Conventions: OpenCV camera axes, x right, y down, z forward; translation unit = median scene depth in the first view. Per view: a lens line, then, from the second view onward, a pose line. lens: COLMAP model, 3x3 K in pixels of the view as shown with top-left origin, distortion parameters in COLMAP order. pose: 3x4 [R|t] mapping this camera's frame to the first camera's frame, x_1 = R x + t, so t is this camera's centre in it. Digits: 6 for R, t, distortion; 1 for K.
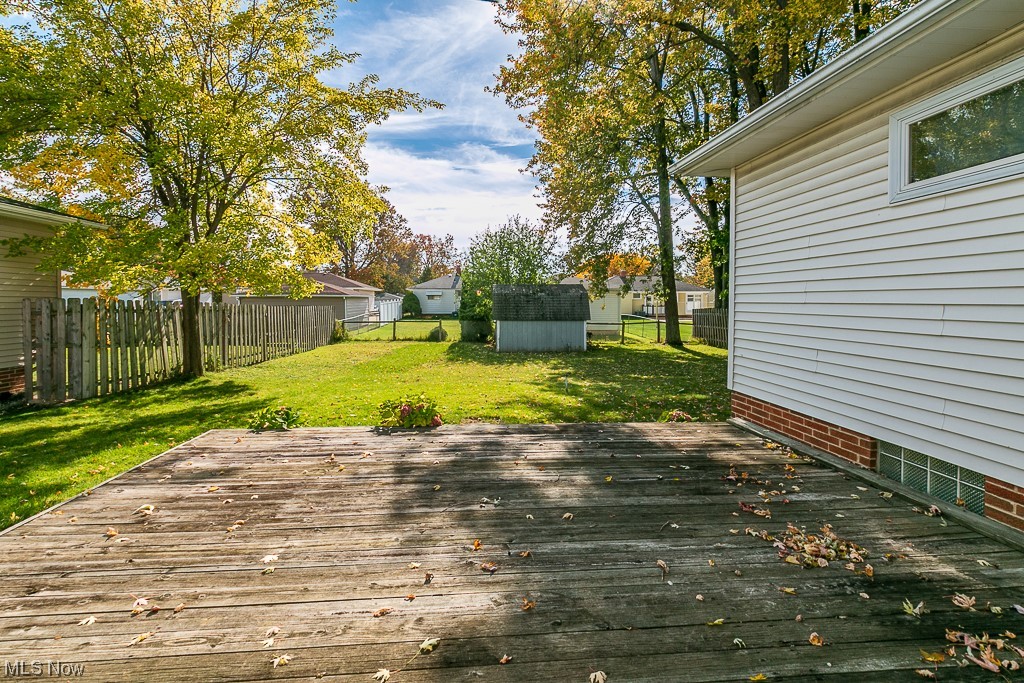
lens RADIAL K [[485.4, 0, 512.0], [0, 485.4, 317.8], [0, 0, 1]] dist [0.000499, 0.000021]
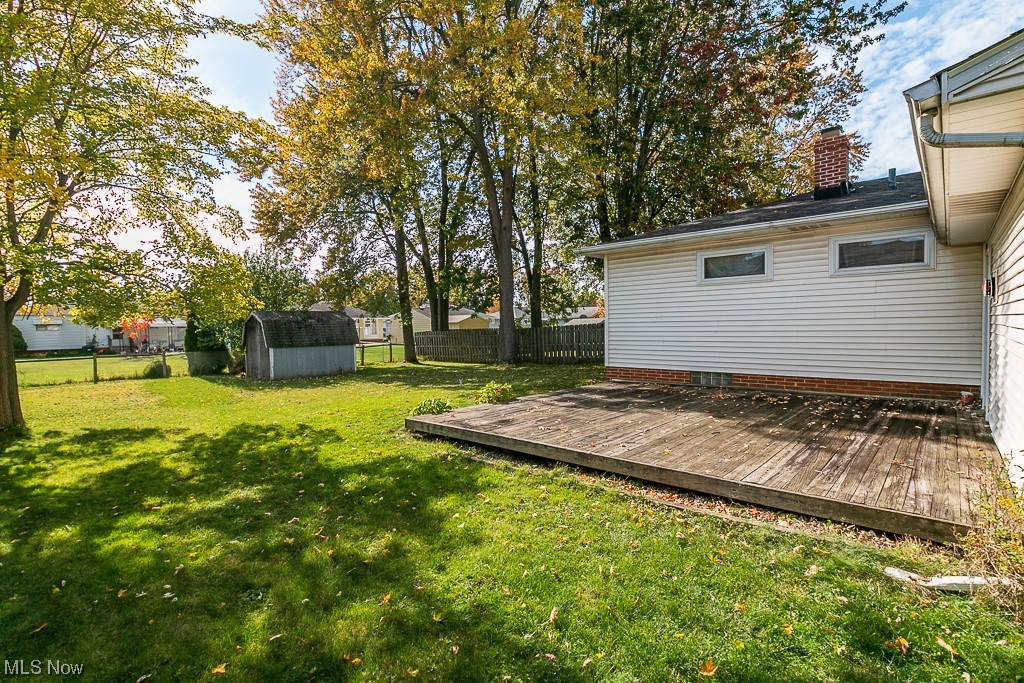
lens RADIAL K [[485.4, 0, 512.0], [0, 485.4, 317.8], [0, 0, 1]] dist [0.000499, 0.000021]
pose [[0.734404, -0.004591, 0.678697, -0.335800], [0.041547, 0.998406, -0.038204, 0.002365], [-0.677440, 0.056255, 0.733424, -0.052638]]
